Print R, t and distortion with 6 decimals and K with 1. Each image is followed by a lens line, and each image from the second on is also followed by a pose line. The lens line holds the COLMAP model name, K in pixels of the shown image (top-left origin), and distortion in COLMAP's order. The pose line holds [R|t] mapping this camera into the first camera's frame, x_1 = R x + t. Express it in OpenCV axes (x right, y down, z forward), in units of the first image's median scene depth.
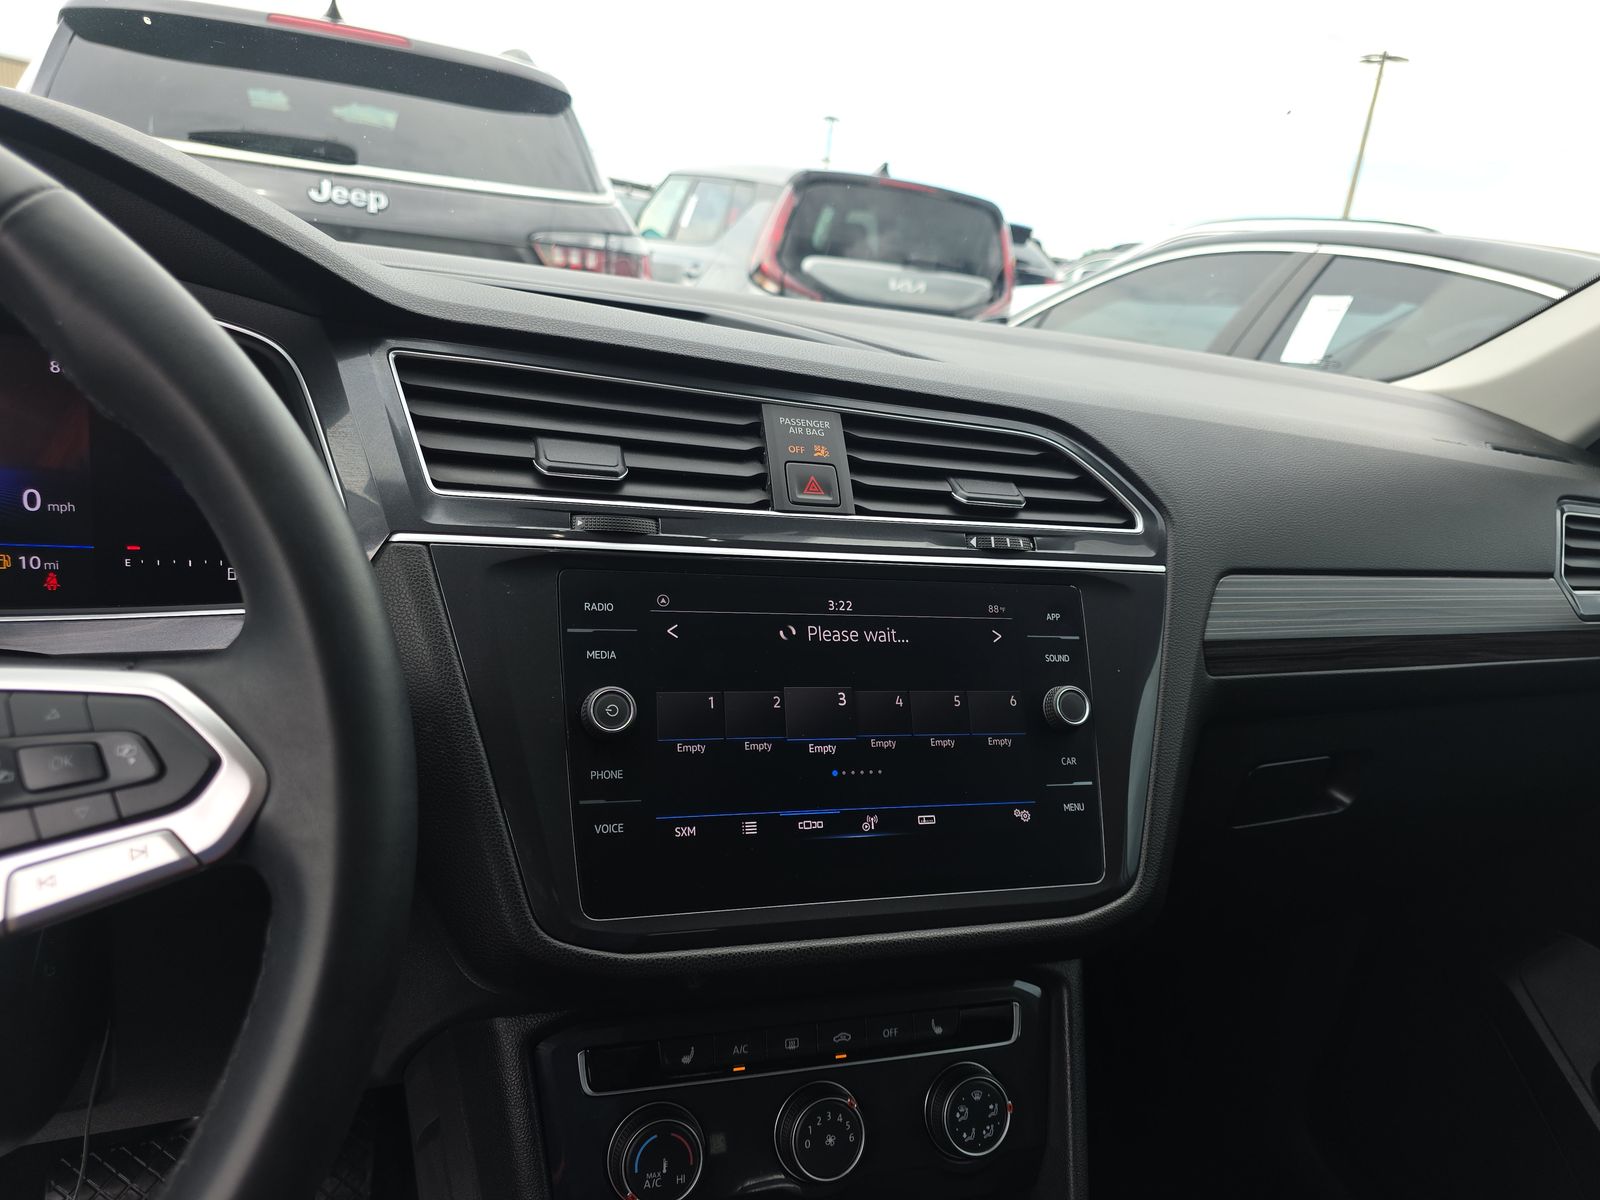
lens RADIAL K [[1090.6, 0, 800.0], [0, 1090.6, 600.0], [0, 0, 1]] dist [-0.007759, -0.001737]
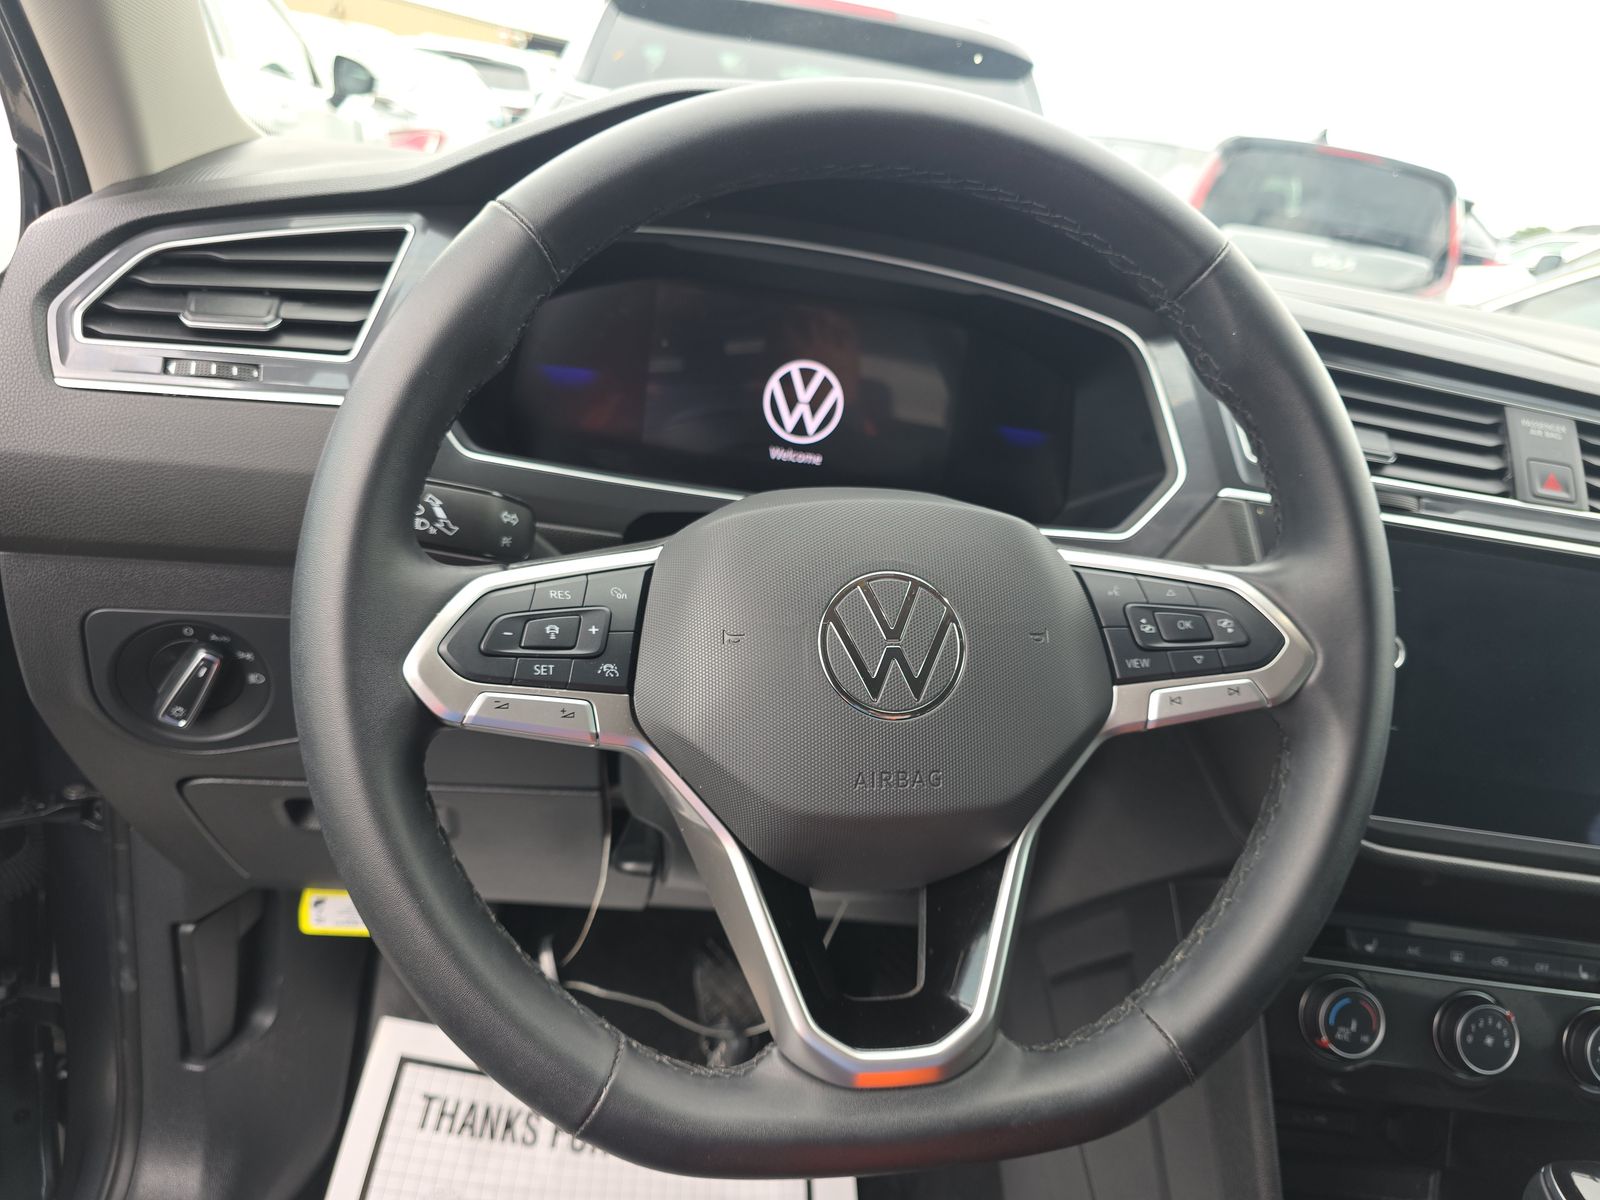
lens RADIAL K [[1075.1, 0, 800.0], [0, 1075.1, 600.0], [0, 0, 1]] dist [-0.041665, -0.002312]
pose [[0.941072, 0.136224, -0.309558, -0.362236], [-0.123979, 0.990530, 0.058991, 0.047196], [0.314662, -0.017136, 0.949049, -0.279428]]
